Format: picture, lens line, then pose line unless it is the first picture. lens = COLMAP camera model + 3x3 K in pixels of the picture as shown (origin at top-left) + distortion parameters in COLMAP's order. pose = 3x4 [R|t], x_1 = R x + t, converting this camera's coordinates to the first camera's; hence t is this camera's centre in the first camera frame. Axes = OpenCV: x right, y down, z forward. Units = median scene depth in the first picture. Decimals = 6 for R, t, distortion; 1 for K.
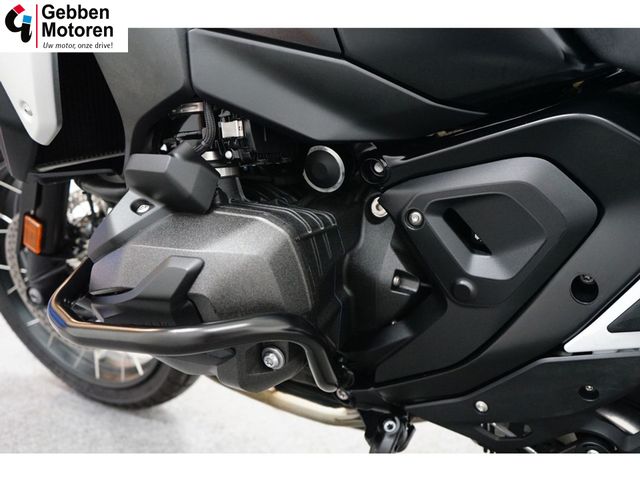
lens RADIAL K [[608.8, 0, 320.0], [0, 608.8, 240.0], [0, 0, 1]] dist [0.006602, 0.005713]
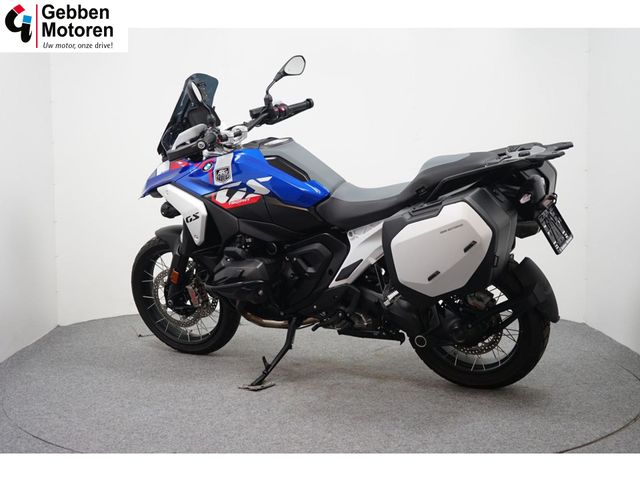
lens RADIAL K [[960.7, 0, 320.0], [0, 960.7, 240.0], [0, 0, 1]] dist [0.000839, -0.001805]
pose [[0.998398, -0.051689, -0.023005, 0.499955], [0.048241, 0.990185, -0.131177, 0.709487], [0.029560, 0.129857, 0.991092, -5.543358]]
